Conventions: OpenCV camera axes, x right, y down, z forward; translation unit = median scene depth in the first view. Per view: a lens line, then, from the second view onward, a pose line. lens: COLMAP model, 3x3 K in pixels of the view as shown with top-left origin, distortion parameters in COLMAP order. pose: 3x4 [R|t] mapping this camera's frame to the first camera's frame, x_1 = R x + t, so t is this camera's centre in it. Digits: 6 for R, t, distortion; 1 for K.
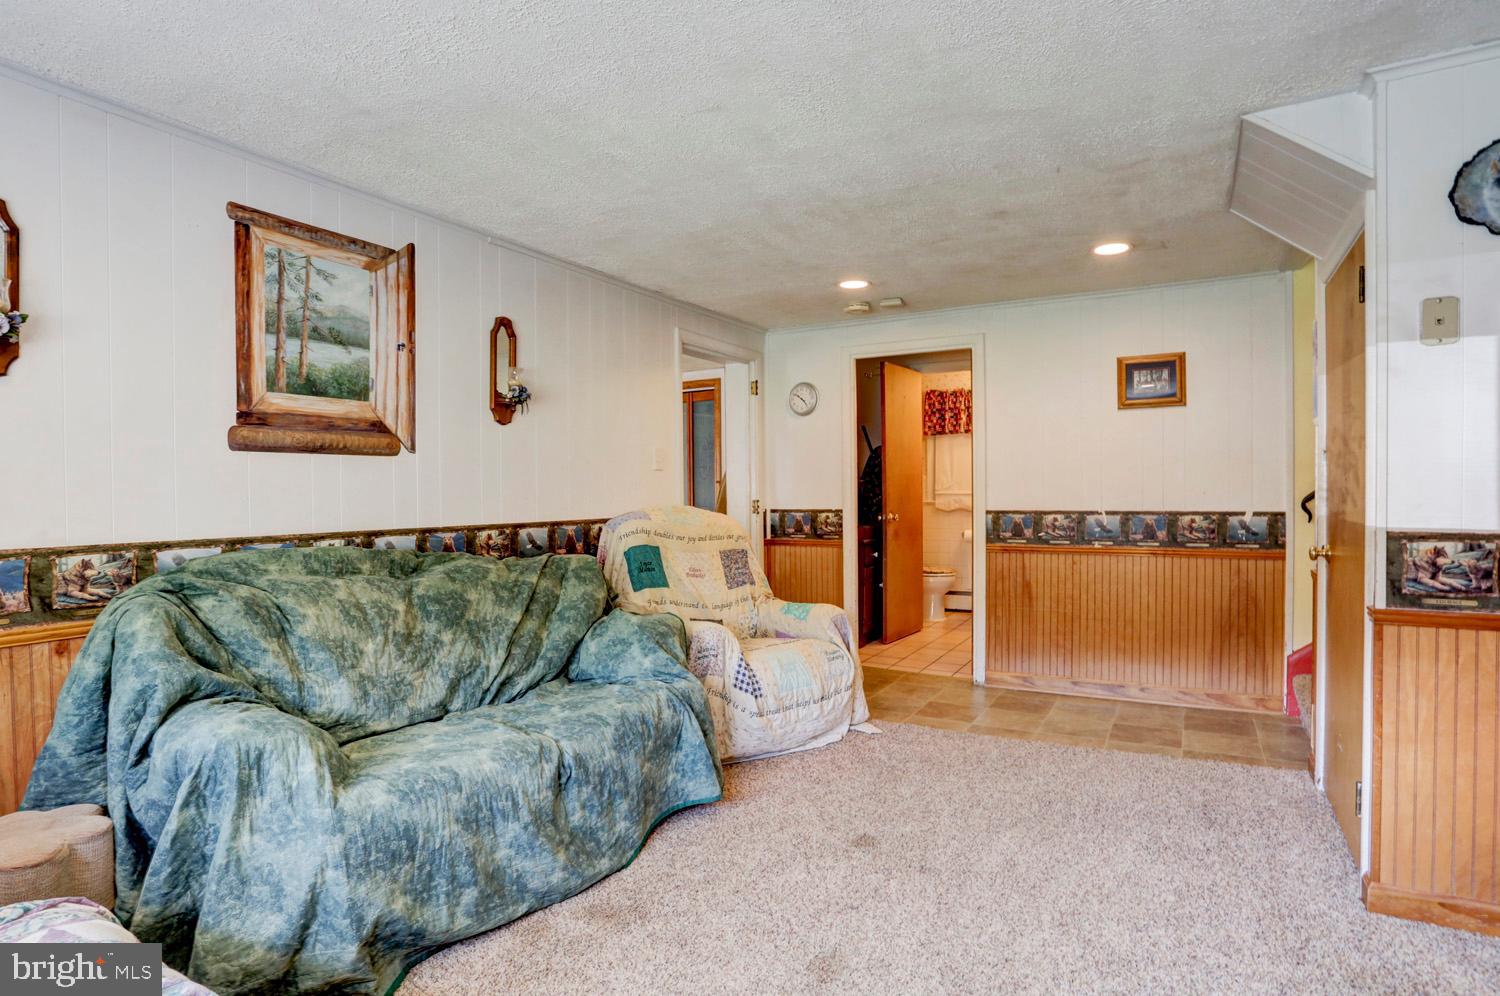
lens RADIAL K [[764.6, 0, 746.1], [0, 764.6, 504.3], [0, 0, 1]] dist [0.000855, 0.001614]
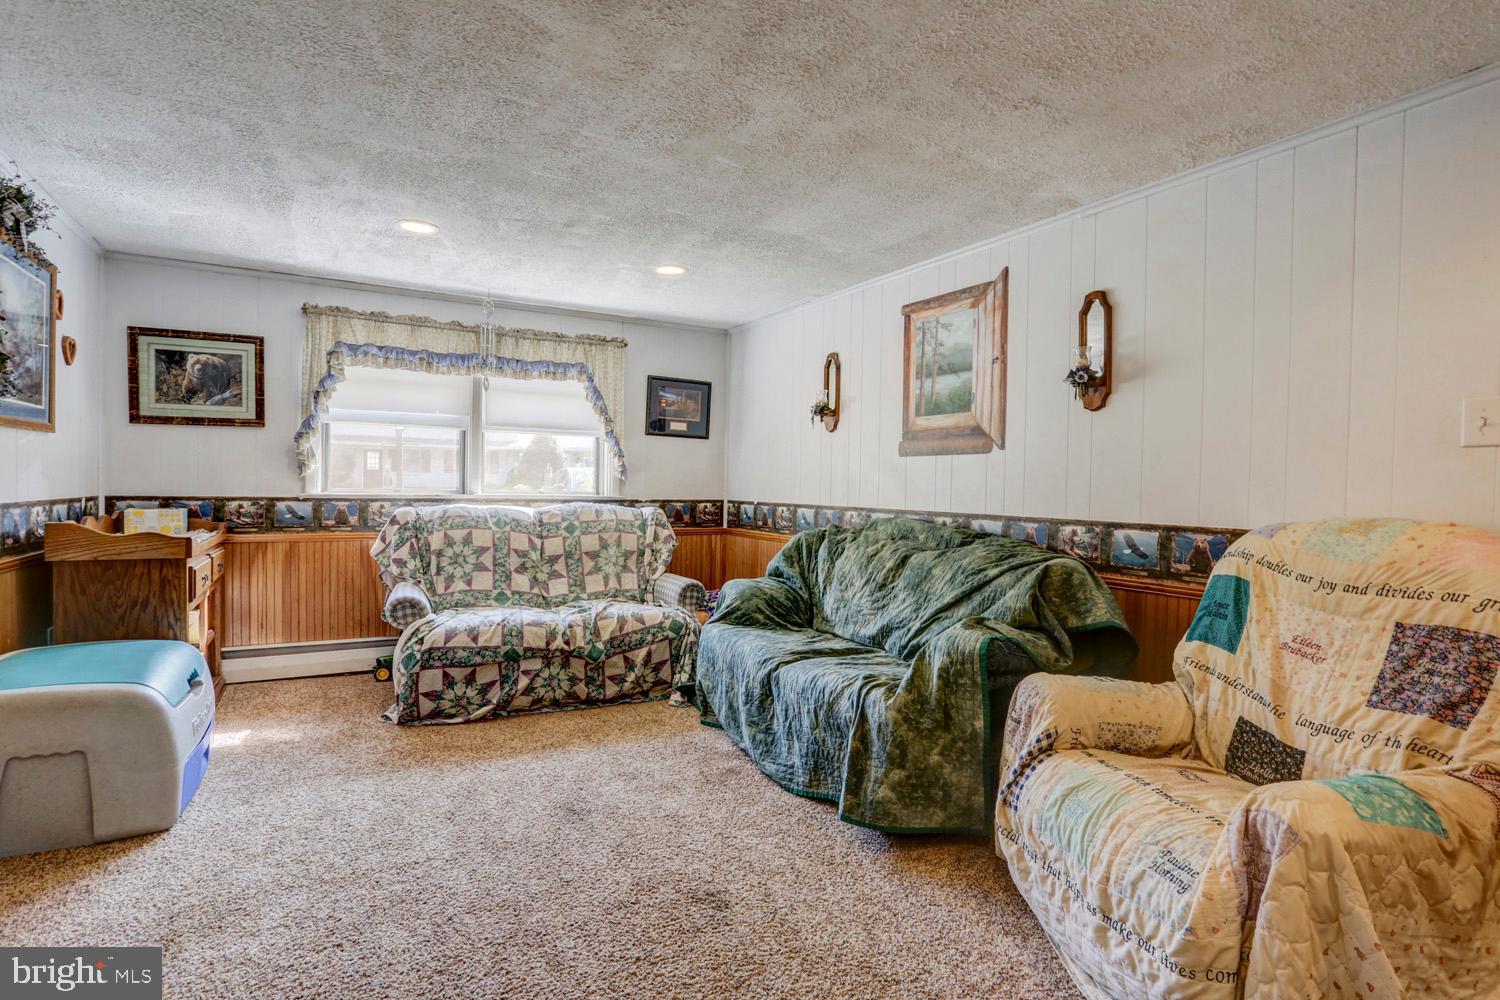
lens RADIAL K [[764.6, 0, 747.5], [0, 764.6, 488.2], [0, 0, 1]] dist [0.000855, 0.001614]
pose [[-0.469674, 0.011313, -0.882768, 0.841701], [-0.024539, 0.999364, 0.025864, -0.032950], [0.882499, 0.033810, -0.469097, 1.336540]]
